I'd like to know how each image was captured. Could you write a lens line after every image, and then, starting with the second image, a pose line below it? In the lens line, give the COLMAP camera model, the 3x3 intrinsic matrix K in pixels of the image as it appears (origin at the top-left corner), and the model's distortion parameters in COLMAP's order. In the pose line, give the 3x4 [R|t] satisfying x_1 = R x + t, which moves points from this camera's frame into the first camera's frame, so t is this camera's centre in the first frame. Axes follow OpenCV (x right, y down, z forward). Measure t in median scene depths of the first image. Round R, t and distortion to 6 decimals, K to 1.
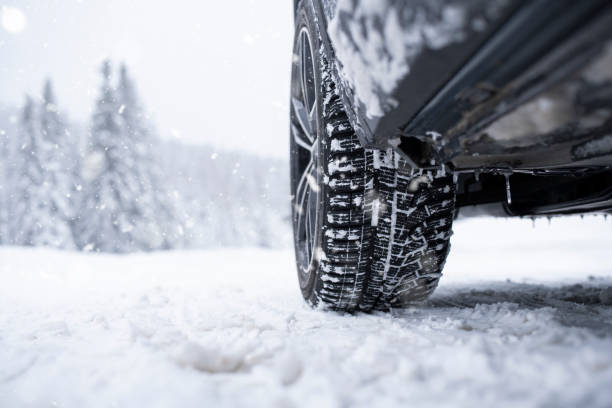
lens RADIAL K [[584.1, 0, 306.0], [0, 584.1, 204.0], [0, 0, 1]] dist [-0.012172, -0.014226]
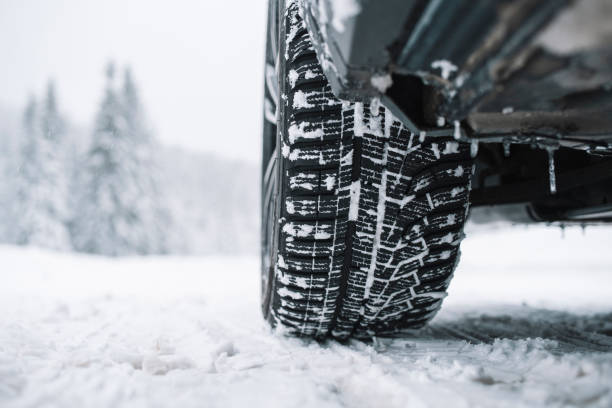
lens RADIAL K [[584.1, 0, 306.0], [0, 584.1, 204.0], [0, 0, 1]] dist [-0.012172, -0.014226]
pose [[0.999217, 0.039209, -0.005212, 0.062910], [-0.039308, 0.999017, -0.020494, 0.033944], [0.004403, 0.020683, 0.999776, 0.298402]]
